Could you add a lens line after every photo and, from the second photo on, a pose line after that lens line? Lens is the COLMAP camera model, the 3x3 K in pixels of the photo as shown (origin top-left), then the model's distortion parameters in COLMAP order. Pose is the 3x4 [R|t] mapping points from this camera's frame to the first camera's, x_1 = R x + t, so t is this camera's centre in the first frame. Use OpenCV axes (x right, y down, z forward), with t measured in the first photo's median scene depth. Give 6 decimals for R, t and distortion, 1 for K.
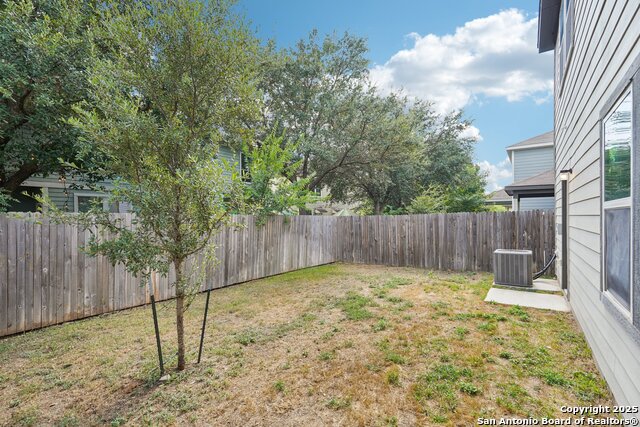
lens RADIAL K [[292.2, 0, 321.9], [0, 292.2, 212.4], [0, 0, 1]] dist [-0.003335, 0.000481]
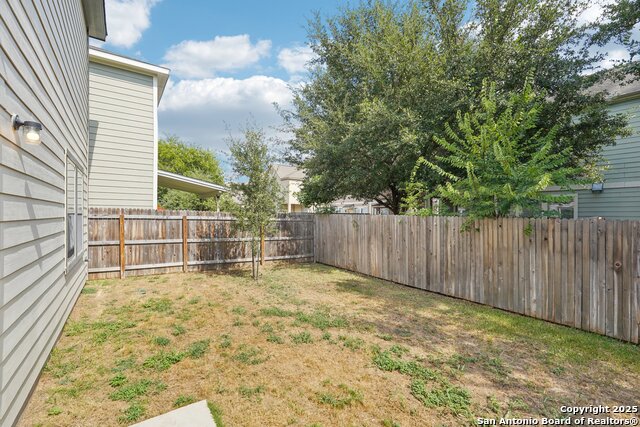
lens RADIAL K [[292.2, 0, 321.9], [0, 292.2, 212.4], [0, 0, 1]] dist [-0.003335, 0.000481]
pose [[-0.344566, -0.003982, -0.938754, 0.703557], [0.004349, 0.999974, -0.005838, -0.001630], [0.938752, -0.006094, -0.344540, 1.010517]]
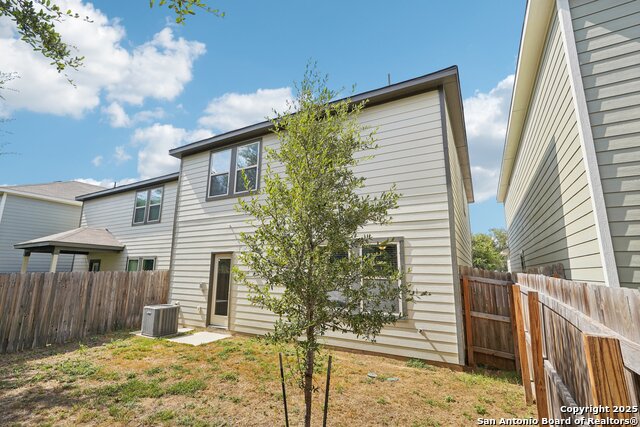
lens RADIAL K [[292.2, 0, 321.9], [0, 292.2, 212.4], [0, 0, 1]] dist [-0.003335, 0.000481]
pose [[-0.114370, 0.187952, 0.975497, -0.656732], [-0.020436, 0.981287, -0.191463, -0.029919], [-0.993228, -0.041832, -0.108389, 0.454340]]
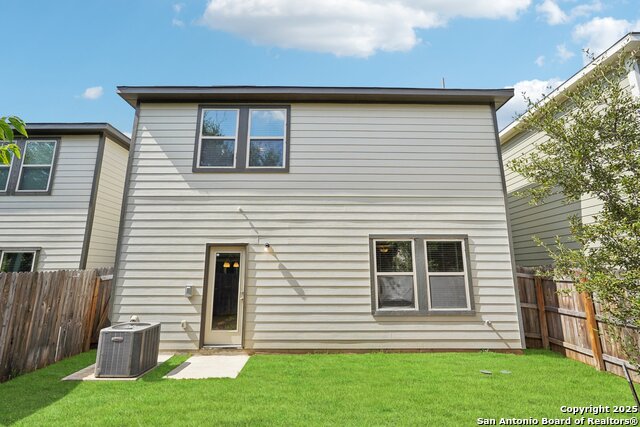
lens RADIAL K [[282.8, 0, 320.0], [0, 282.8, 213.5], [0, 0, 1]] dist [-0.000546, 0.000056]
pose [[-0.584769, 0.149577, 0.797290, -0.269088], [-0.011053, 0.981293, -0.192204, -0.019912], [-0.811124, -0.121208, -0.572177, 1.001694]]
